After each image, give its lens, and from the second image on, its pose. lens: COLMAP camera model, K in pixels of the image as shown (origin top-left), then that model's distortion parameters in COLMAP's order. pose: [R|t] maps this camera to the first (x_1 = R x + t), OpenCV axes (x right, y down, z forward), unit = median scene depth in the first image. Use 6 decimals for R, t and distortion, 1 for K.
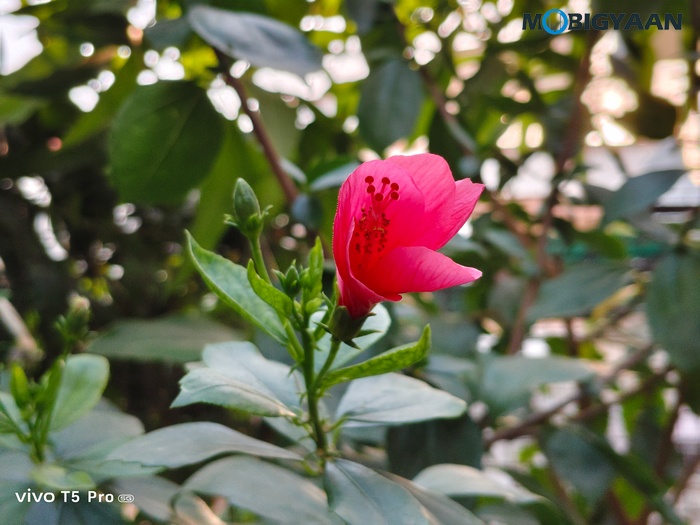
lens RADIAL K [[1062.6, 0, 349.2], [0, 1062.6, 264.5], [0, 0, 1]] dist [0.219890, 0.000000]
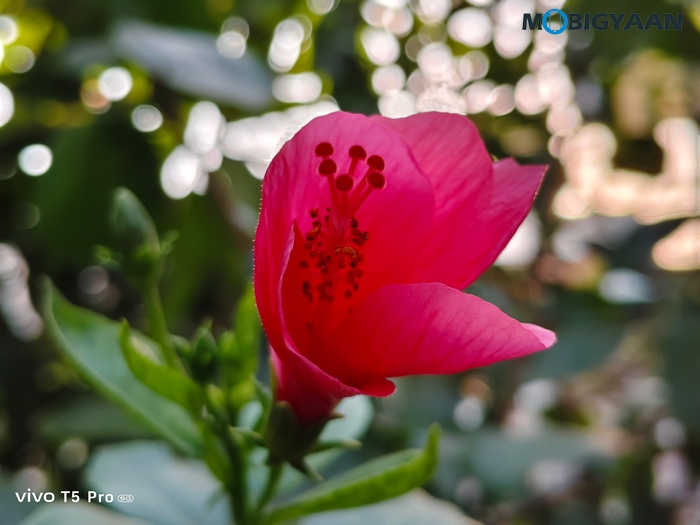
lens RADIAL K [[1062.6, 0, 346.8], [0, 1062.6, 262.2], [0, 0, 1]] dist [0.219890, 0.000000]
pose [[0.999547, -0.017906, 0.024197, 0.015642], [0.019435, 0.997729, -0.064498, 0.004326], [-0.022987, 0.064939, 0.997624, 0.485851]]
